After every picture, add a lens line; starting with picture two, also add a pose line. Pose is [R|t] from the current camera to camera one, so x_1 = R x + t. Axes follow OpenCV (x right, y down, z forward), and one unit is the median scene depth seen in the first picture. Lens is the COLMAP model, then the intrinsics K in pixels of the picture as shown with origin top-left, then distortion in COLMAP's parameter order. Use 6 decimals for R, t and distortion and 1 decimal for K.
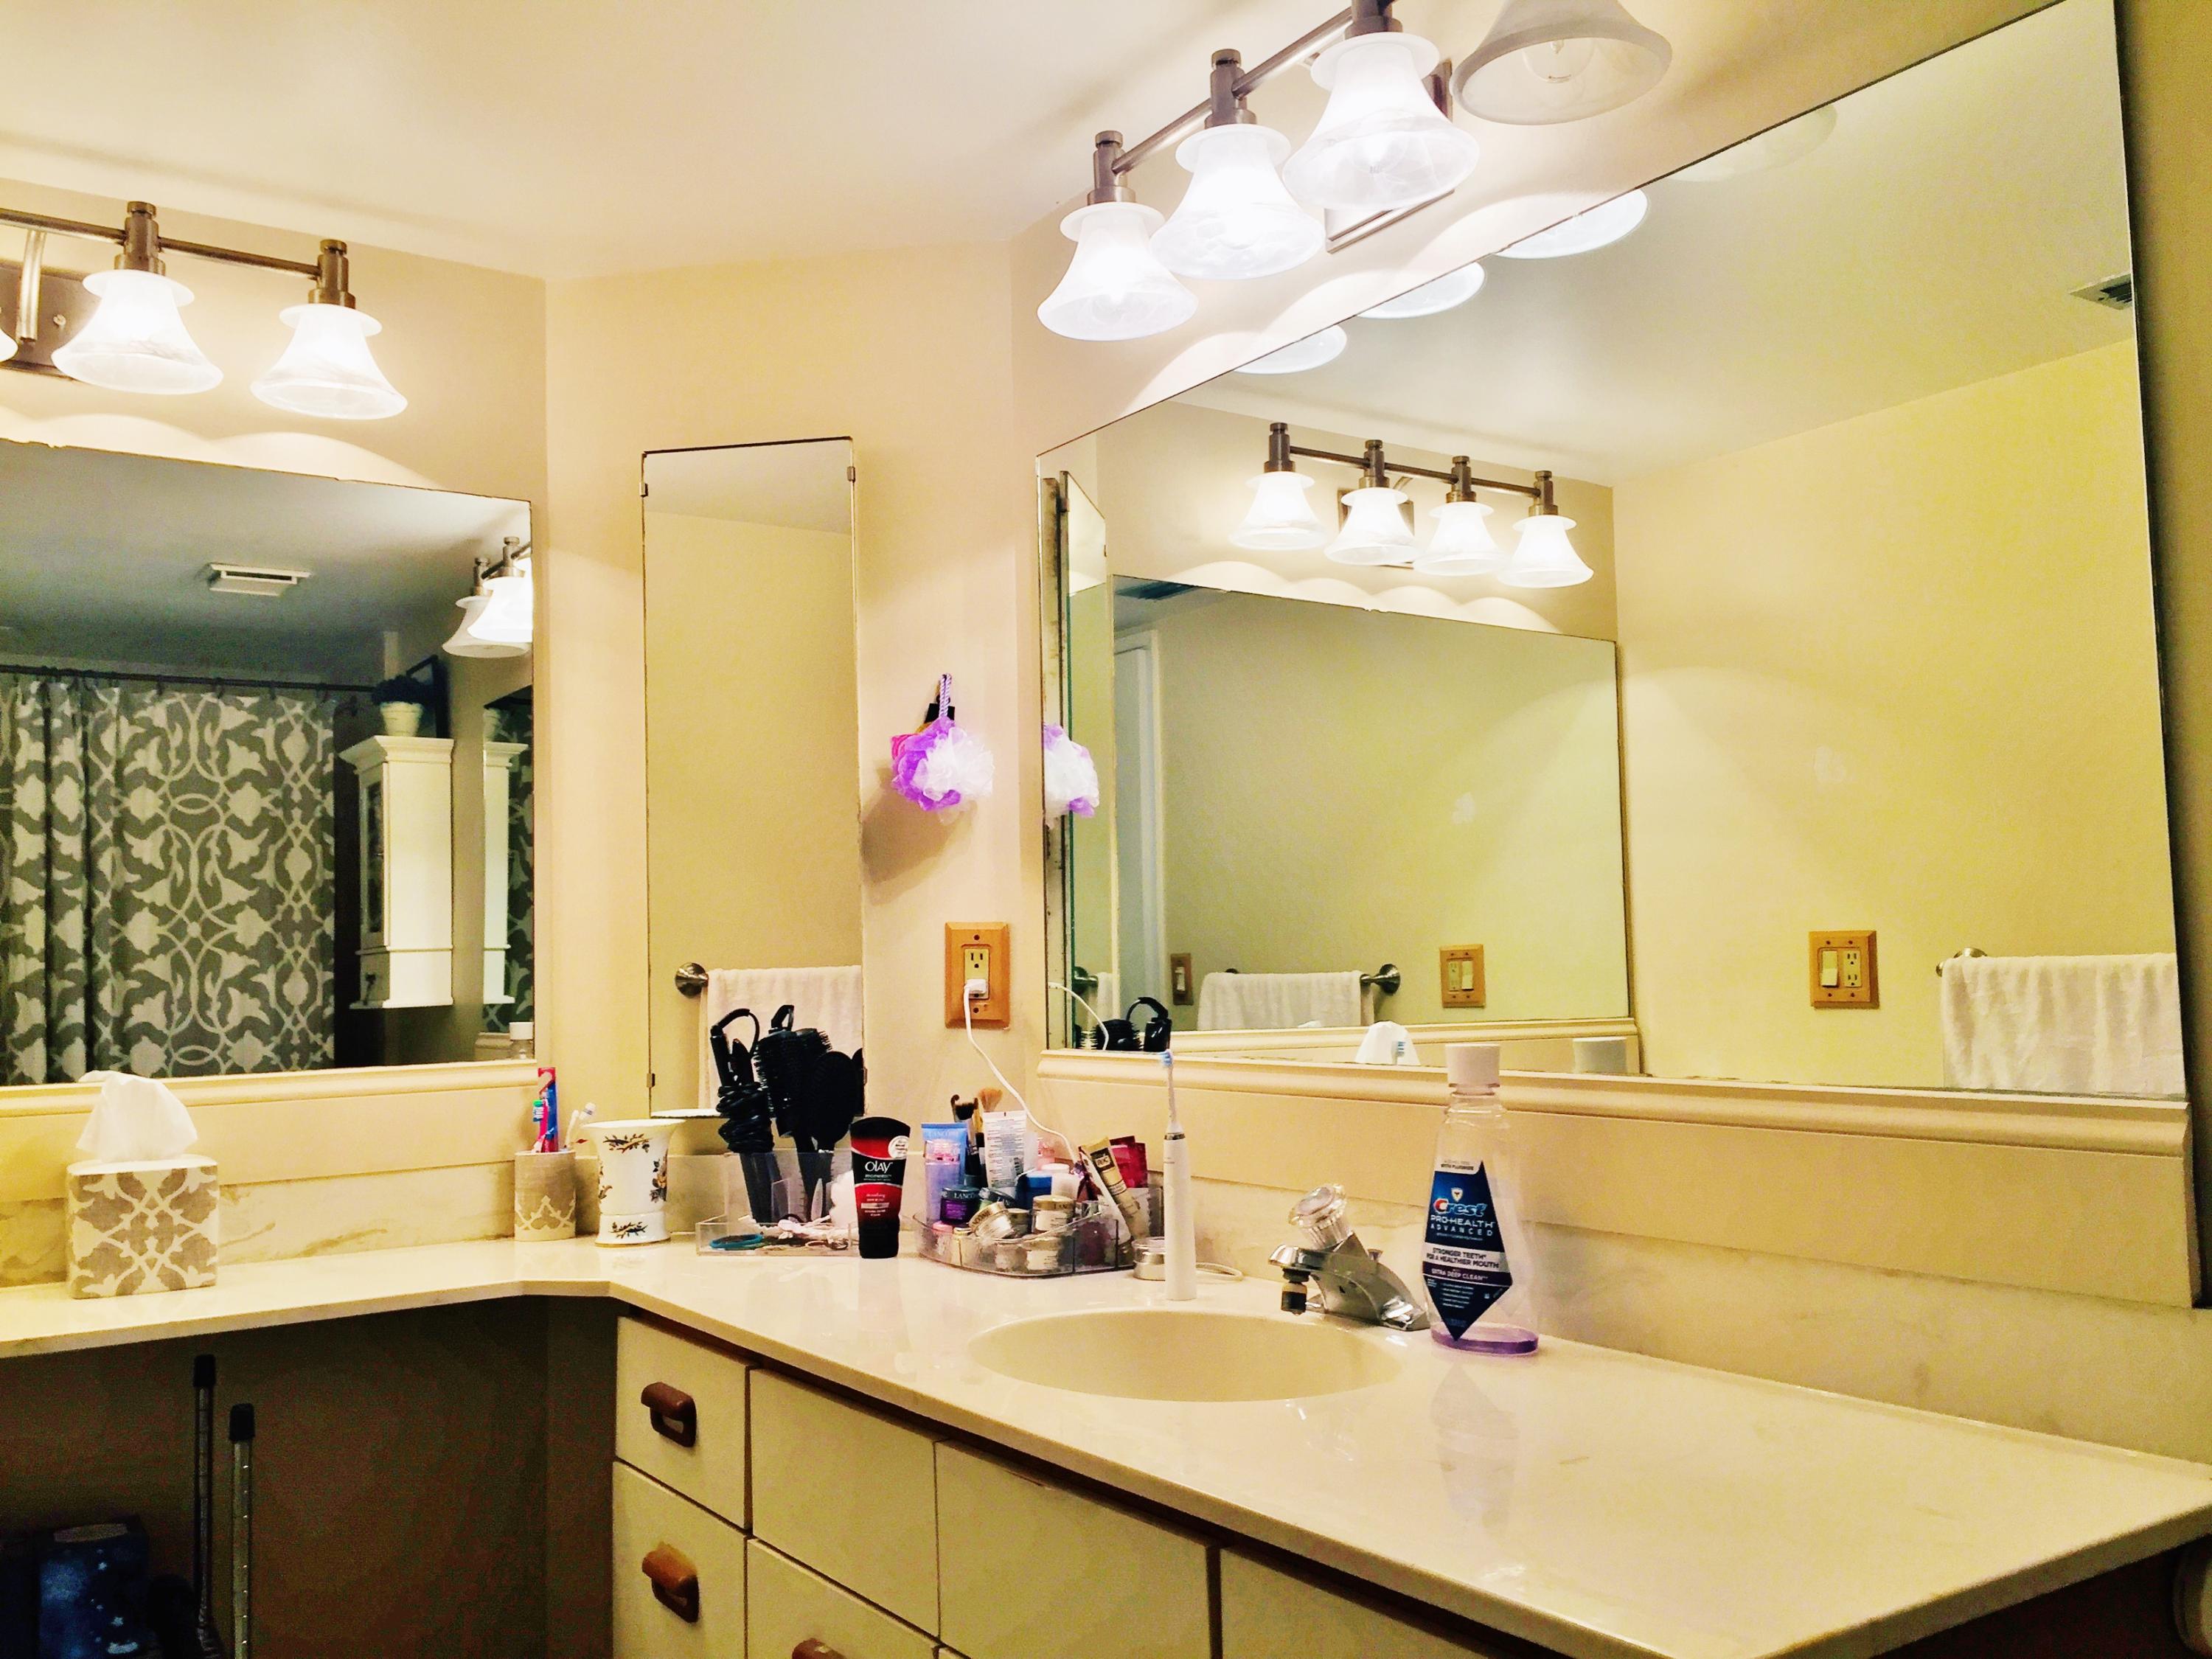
lens RADIAL K [[1866.9, 0, 1107.6], [0, 1866.9, 817.0], [0, 0, 1]] dist [0.009327, 0.004929]
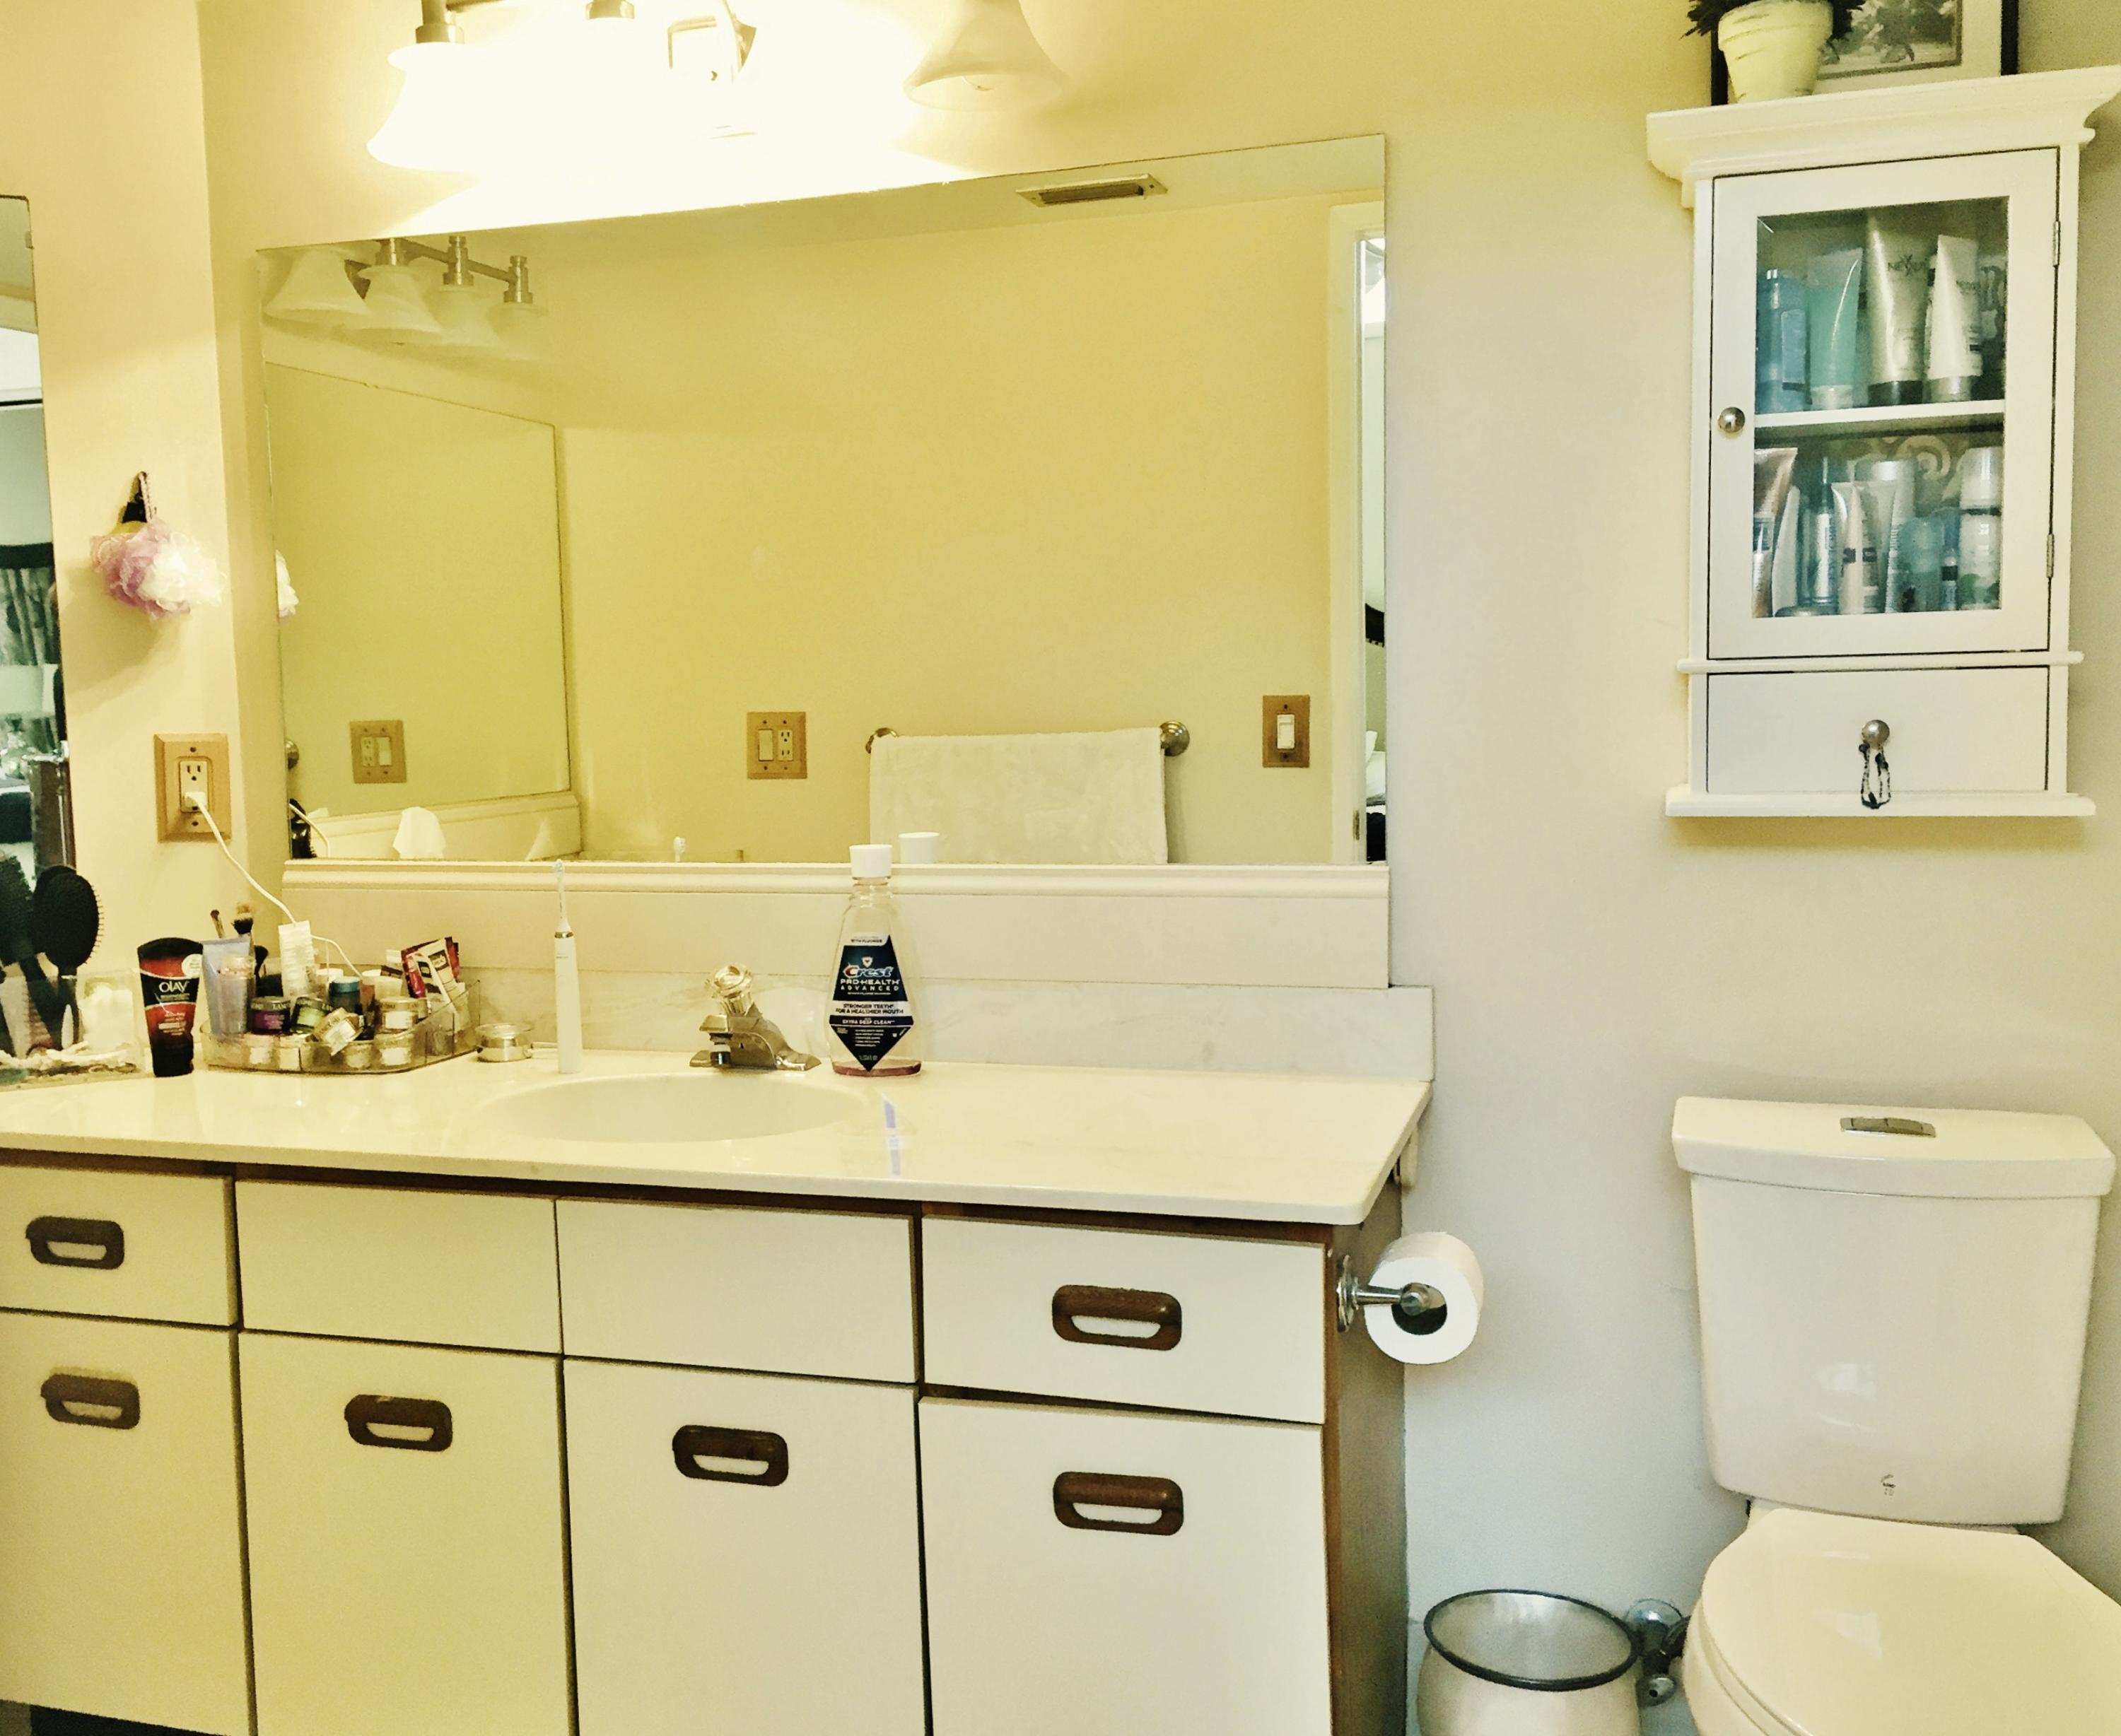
lens RADIAL K [[1984.8, 0, 1059.8], [0, 1984.8, 874.4], [0, 0, 1]] dist [-0.013810, 0.000000]
pose [[0.785587, -0.057570, 0.616067, -0.433932], [-0.043392, 0.988085, 0.147666, -0.053134], [-0.617228, -0.142737, 0.773729, -0.111737]]
